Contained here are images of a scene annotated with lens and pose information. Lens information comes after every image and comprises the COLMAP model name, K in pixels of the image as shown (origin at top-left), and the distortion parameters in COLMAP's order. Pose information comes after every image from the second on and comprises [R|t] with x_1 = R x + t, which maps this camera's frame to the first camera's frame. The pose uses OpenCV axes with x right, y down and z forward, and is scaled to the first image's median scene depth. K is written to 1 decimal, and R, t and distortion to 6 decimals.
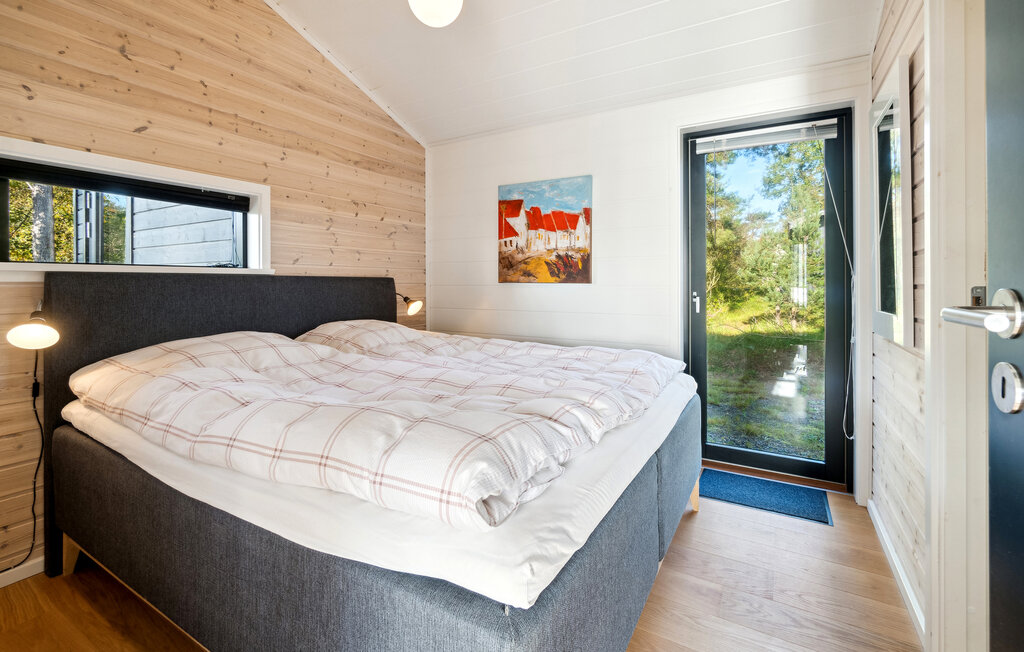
lens RADIAL K [[456.6, 0, 512.9], [0, 456.6, 286.3], [0, 0, 1]] dist [-0.000777, -0.000128]
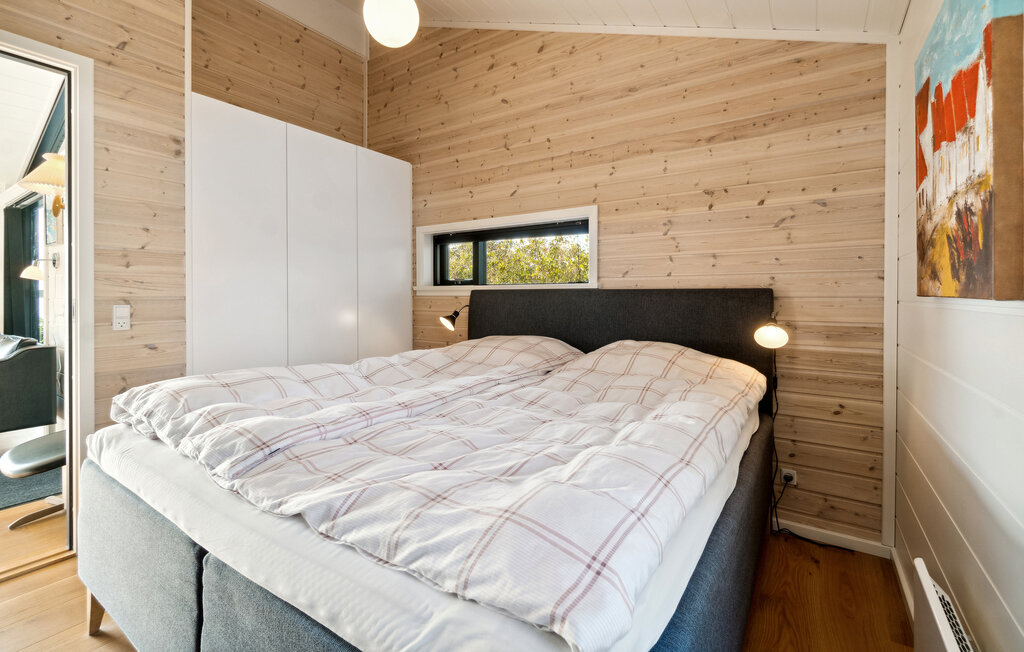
lens RADIAL K [[445.2, 0, 512.3], [0, 445.2, 307.6], [0, 0, 1]] dist [-0.001862, 0.000058]
pose [[-0.053487, 0.029394, -0.998136, 0.466394], [-0.004478, 0.999550, 0.029676, -0.009601], [0.998559, 0.006057, -0.053331, 0.772529]]
